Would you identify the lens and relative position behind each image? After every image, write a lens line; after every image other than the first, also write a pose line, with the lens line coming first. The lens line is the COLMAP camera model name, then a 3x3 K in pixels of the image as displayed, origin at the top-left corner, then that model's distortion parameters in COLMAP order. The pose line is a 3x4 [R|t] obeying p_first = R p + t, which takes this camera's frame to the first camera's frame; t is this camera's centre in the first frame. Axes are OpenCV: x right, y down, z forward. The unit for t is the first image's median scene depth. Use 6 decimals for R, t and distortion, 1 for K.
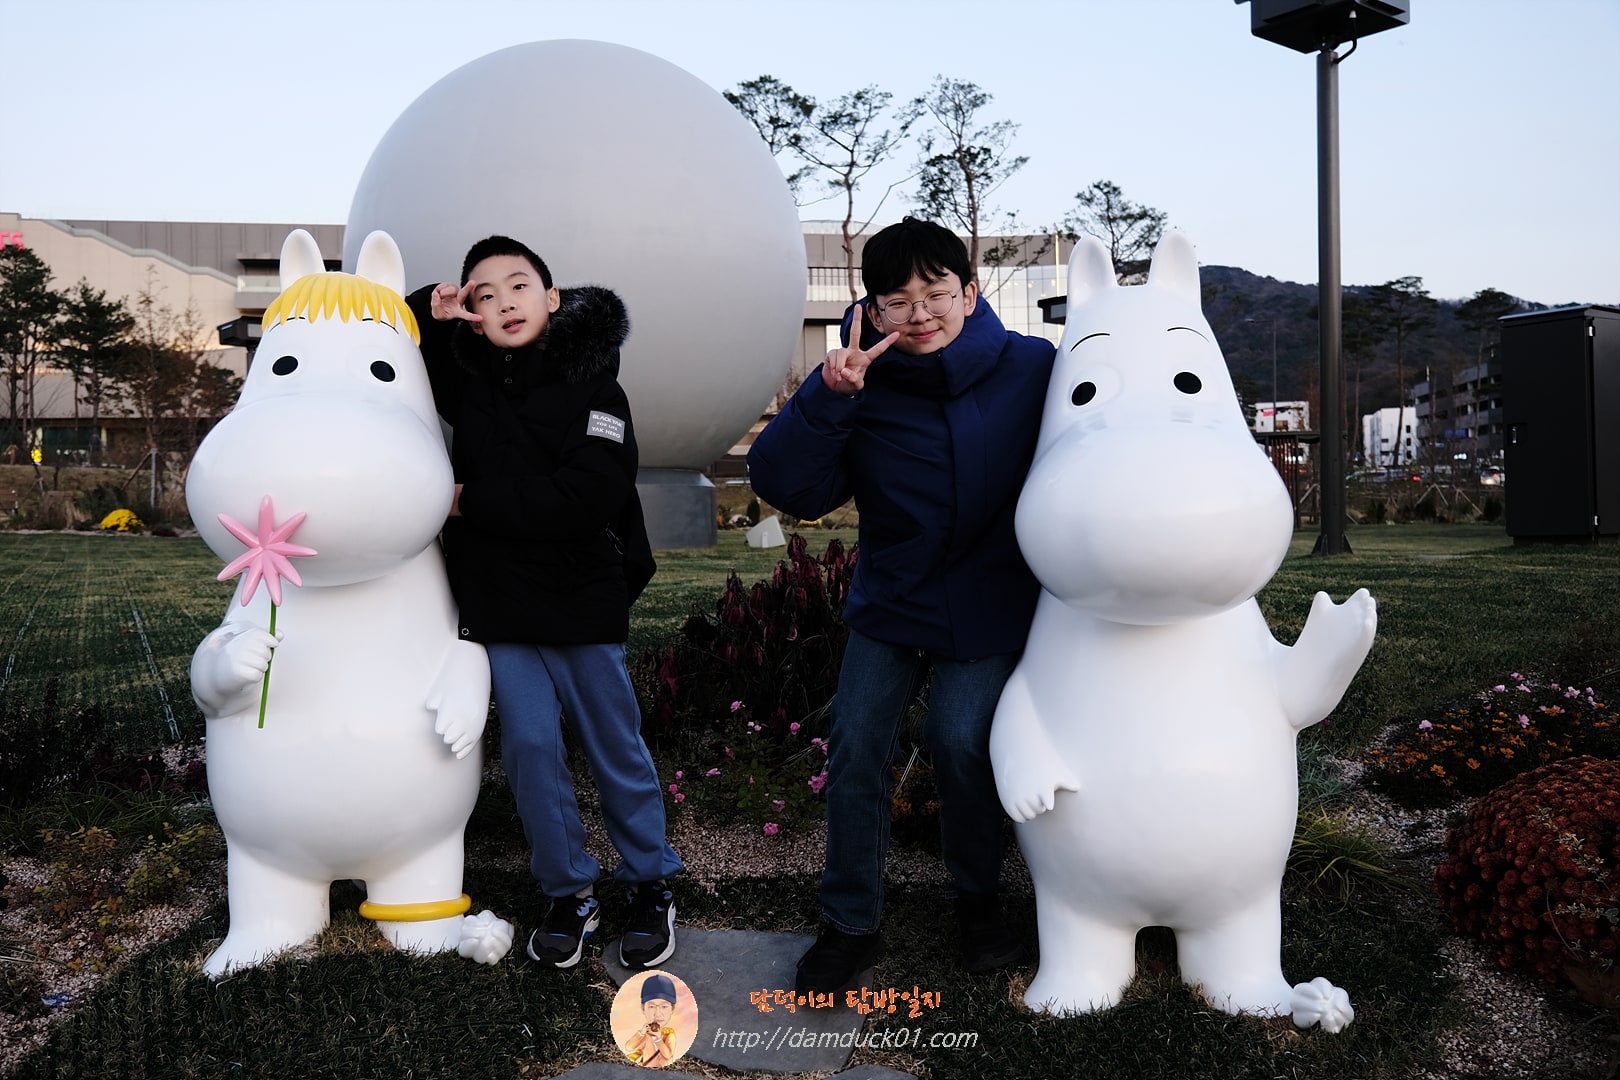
lens RADIAL K [[1336.6, 0, 820.9], [0, 1336.6, 508.6], [0, 0, 1]] dist [-0.011995, 0.024488]
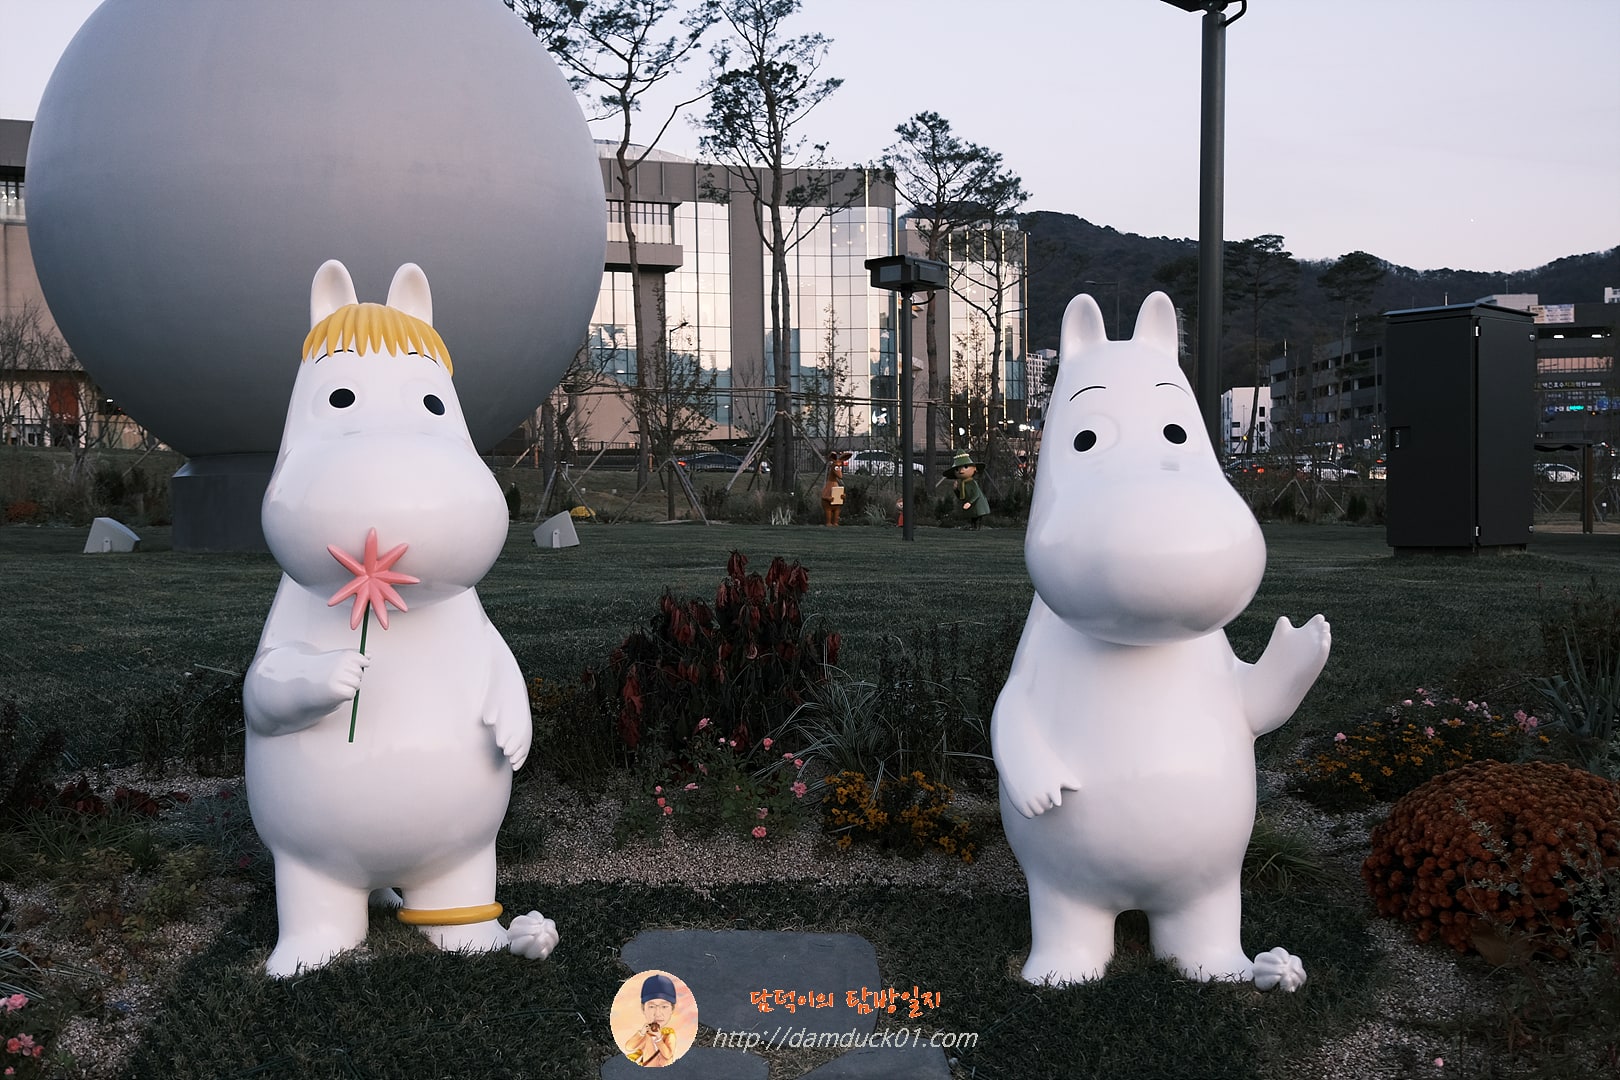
lens RADIAL K [[1627.4, 0, 810.4], [0, 1627.4, 543.4], [0, 0, 1]] dist [0.041637, 0.000000]
pose [[0.989210, 0.008656, 0.146249, -0.198217], [-0.012899, 0.999522, 0.028087, -0.030004], [-0.145936, -0.029670, 0.988849, -0.282364]]
